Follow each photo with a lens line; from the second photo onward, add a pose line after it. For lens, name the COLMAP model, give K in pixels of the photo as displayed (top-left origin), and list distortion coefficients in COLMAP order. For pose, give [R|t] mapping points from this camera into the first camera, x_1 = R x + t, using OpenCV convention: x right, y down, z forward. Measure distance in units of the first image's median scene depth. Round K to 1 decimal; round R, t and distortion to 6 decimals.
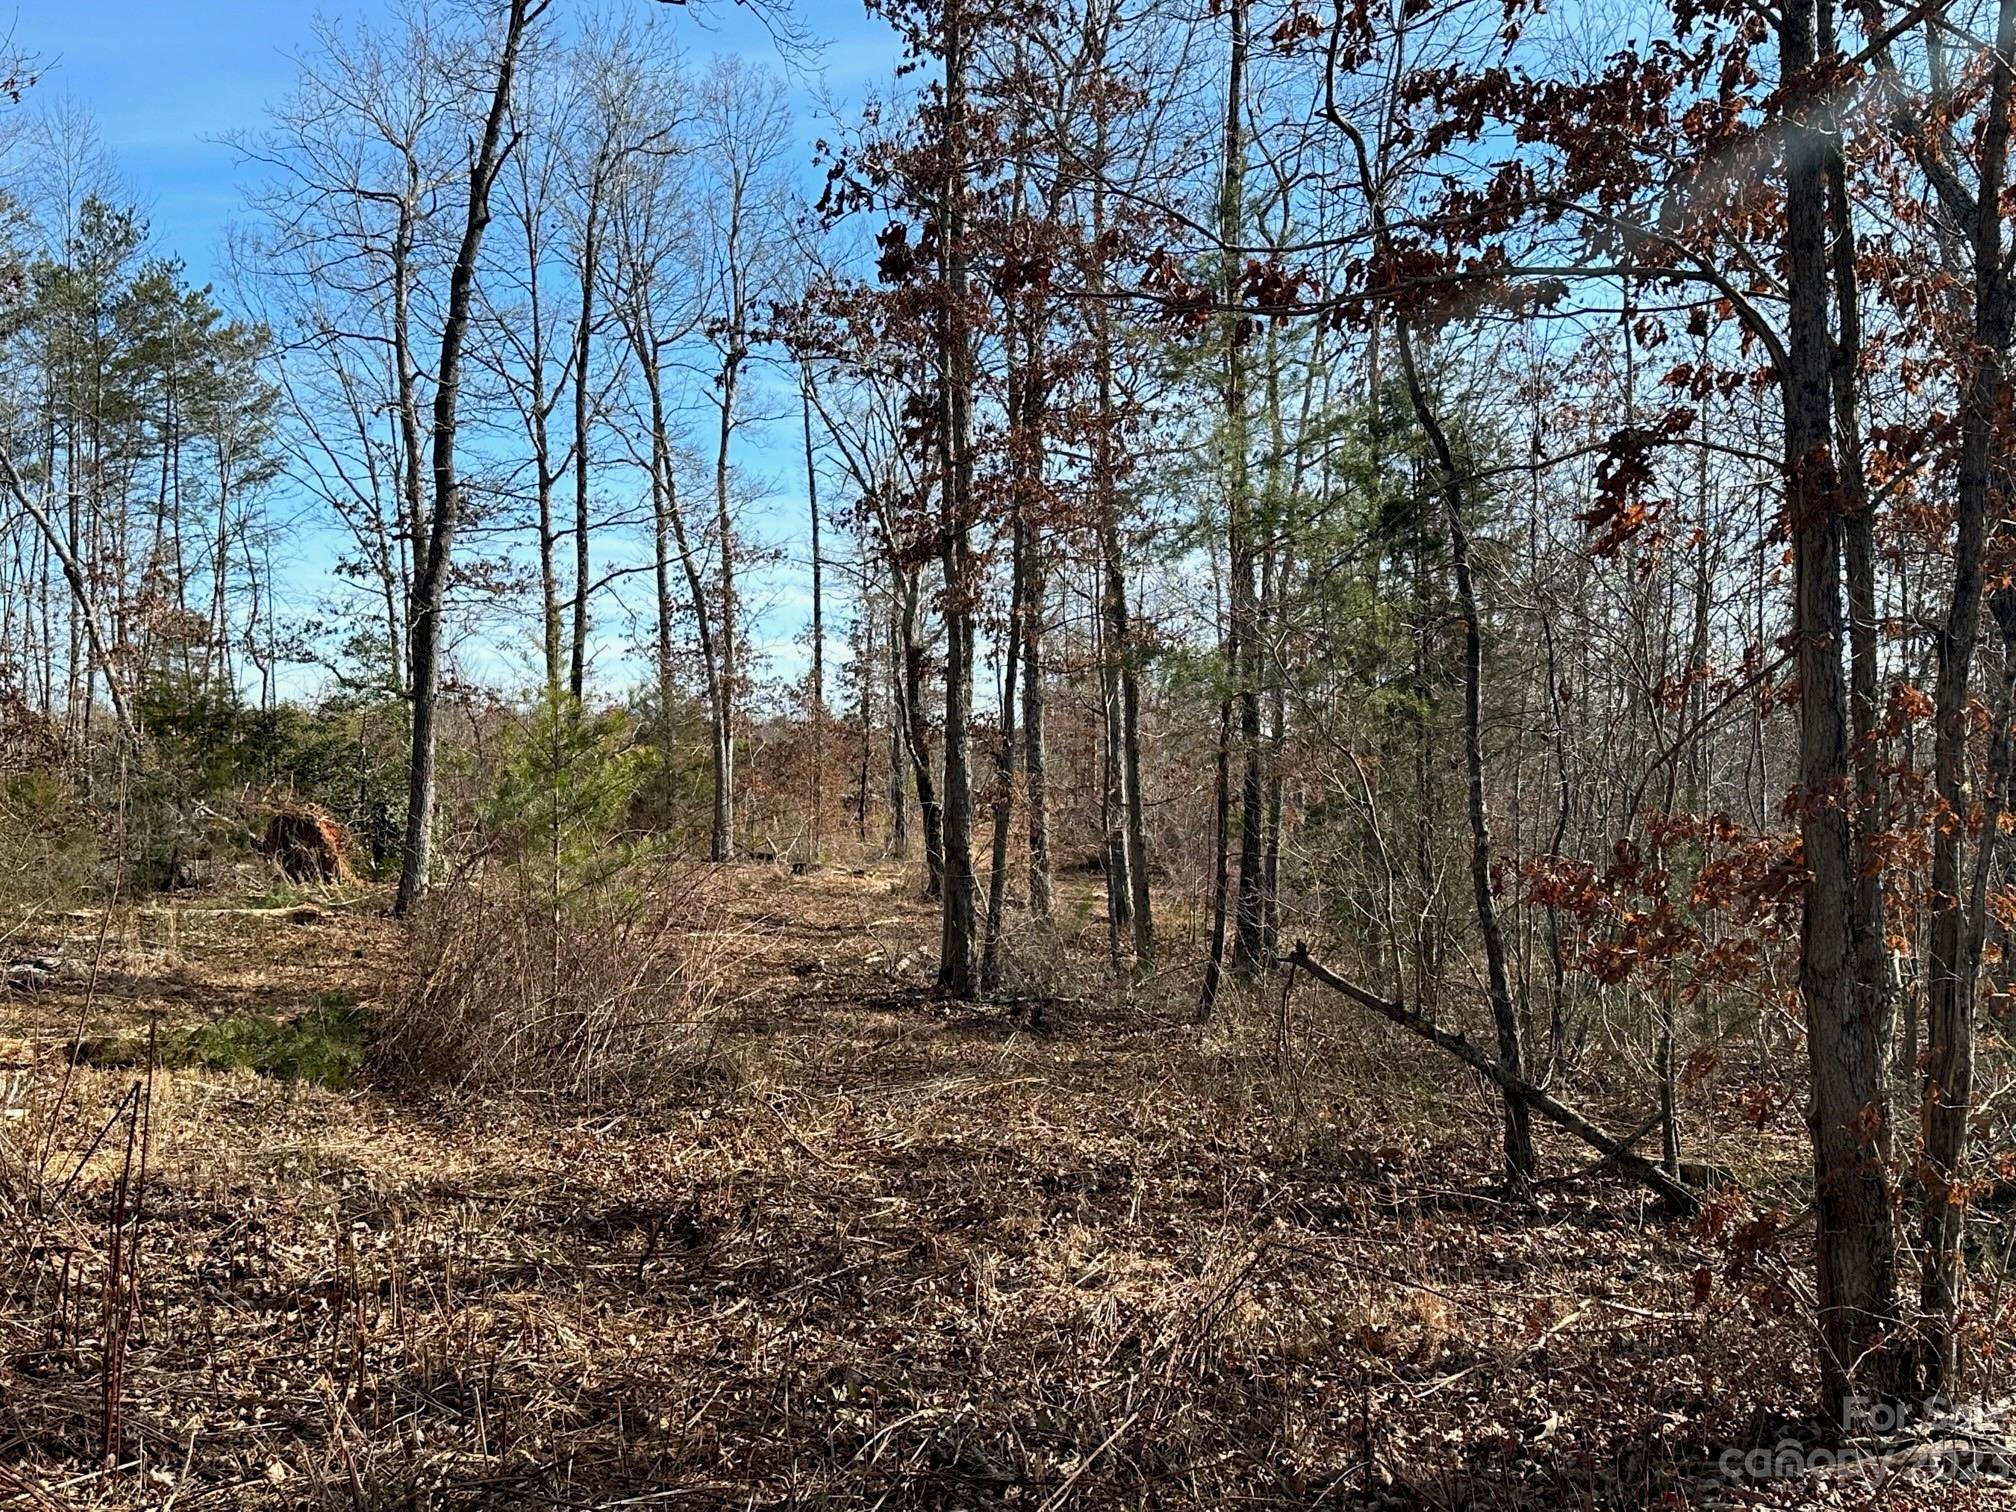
lens RADIAL K [[2151.9, 0, 1008.0], [0, 2151.9, 756.0], [0, 0, 1]] dist [0.148249, -0.013827]
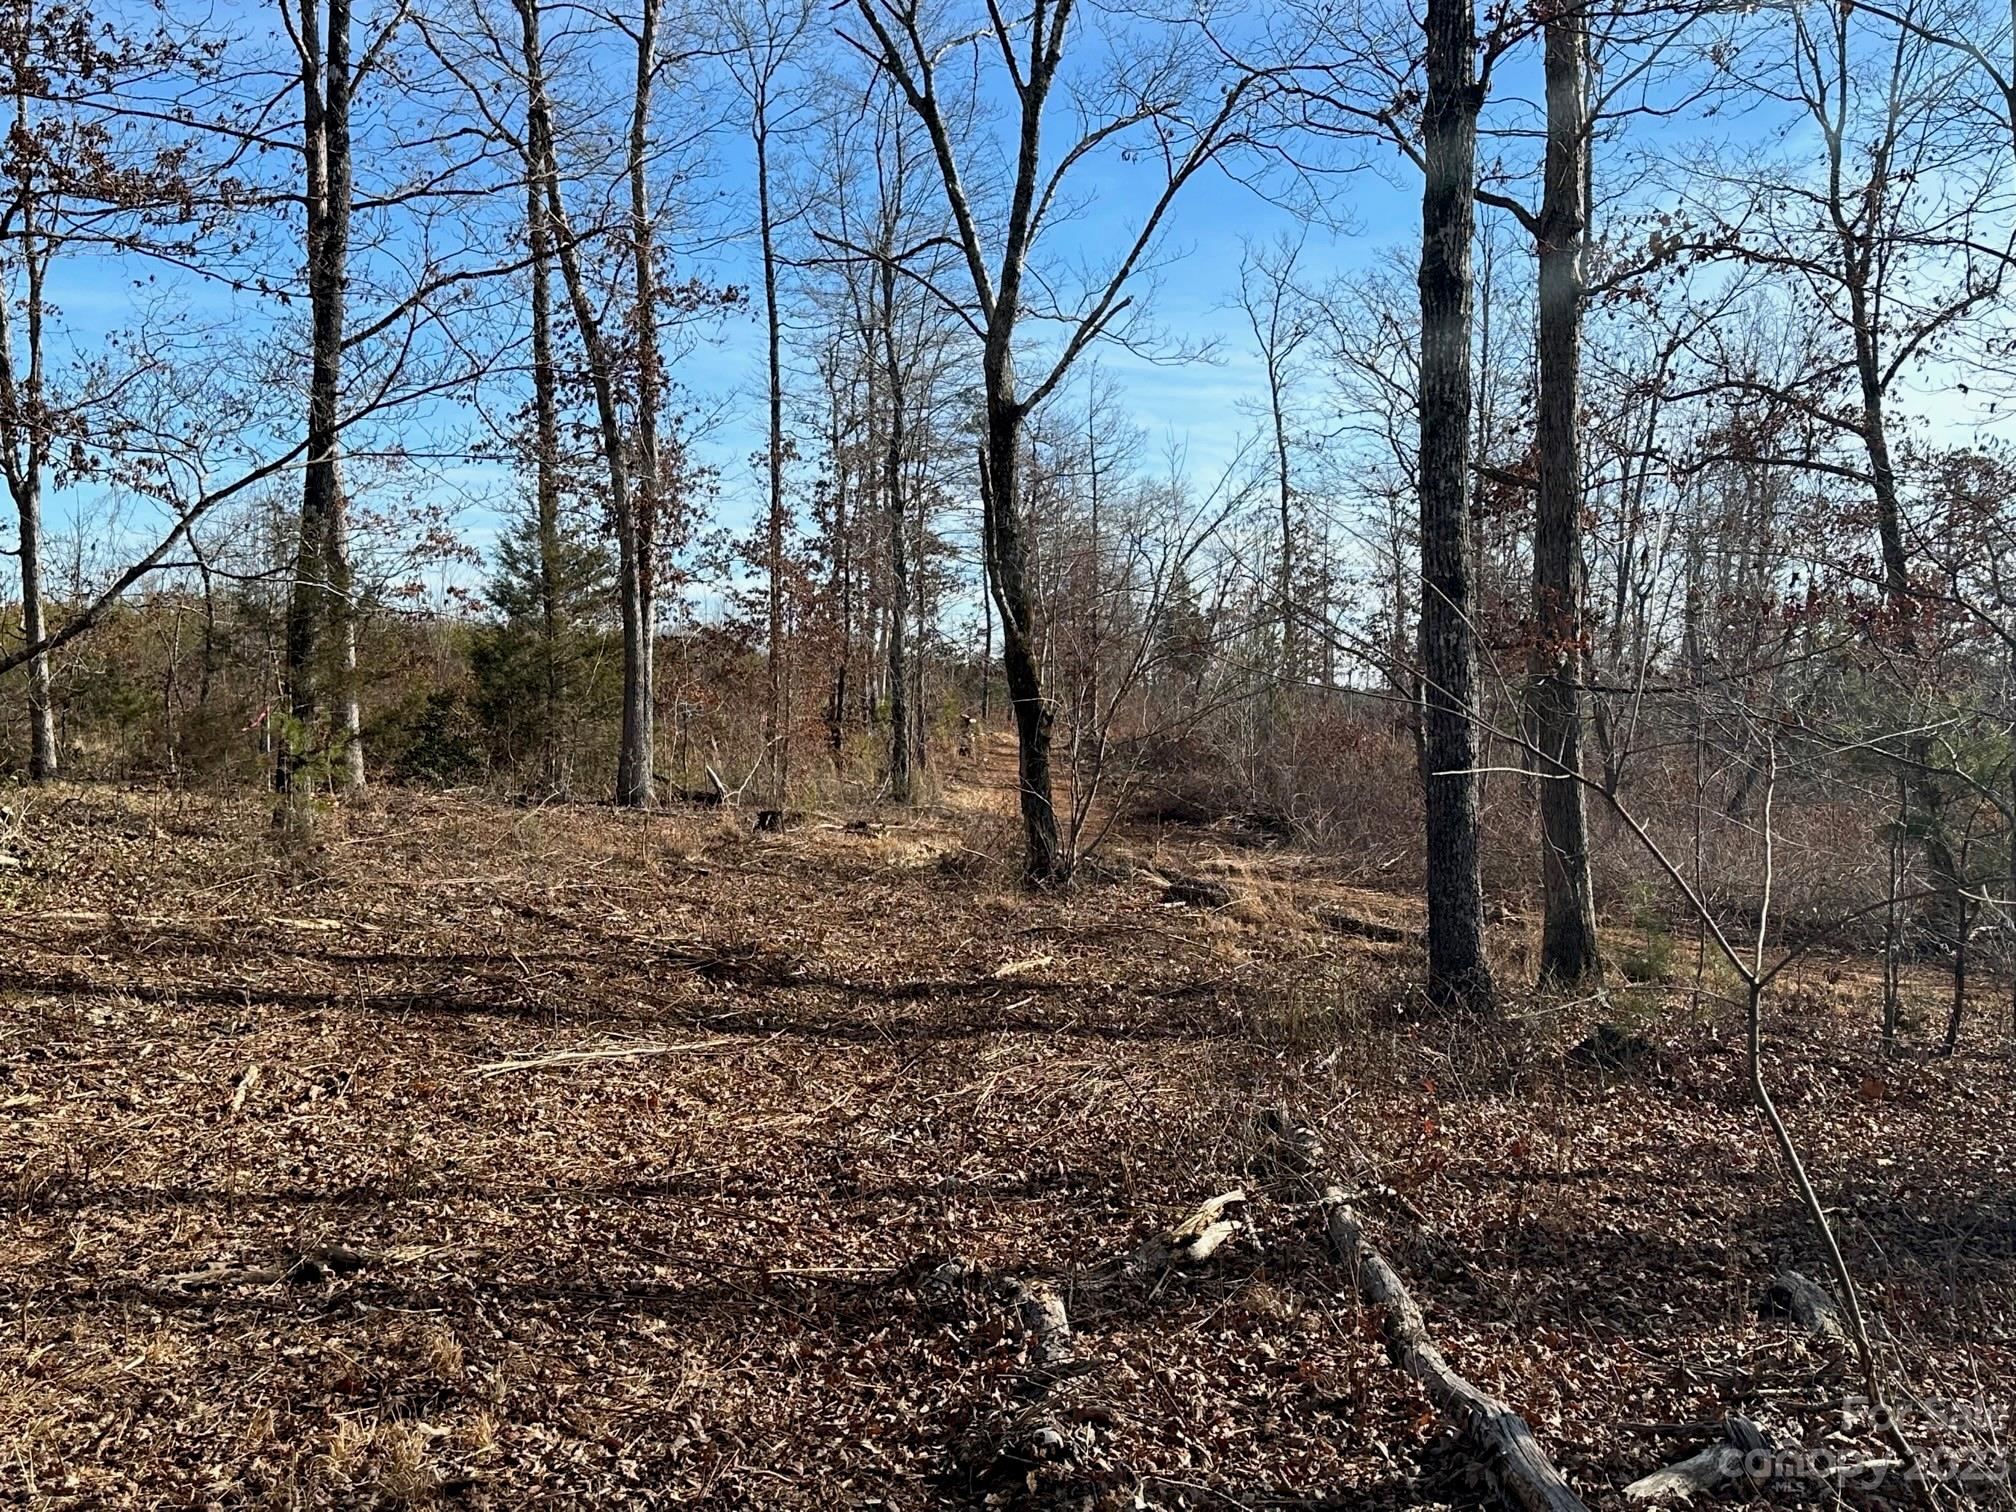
lens RADIAL K [[2151.9, 0, 1008.0], [0, 2151.9, 756.0], [0, 0, 1]] dist [0.148249, -0.013827]
pose [[0.999319, 0.012981, 0.034533, -0.049355], [-0.013939, 0.999520, 0.027653, 0.016943], [-0.034157, -0.028116, 0.999021, 0.392942]]
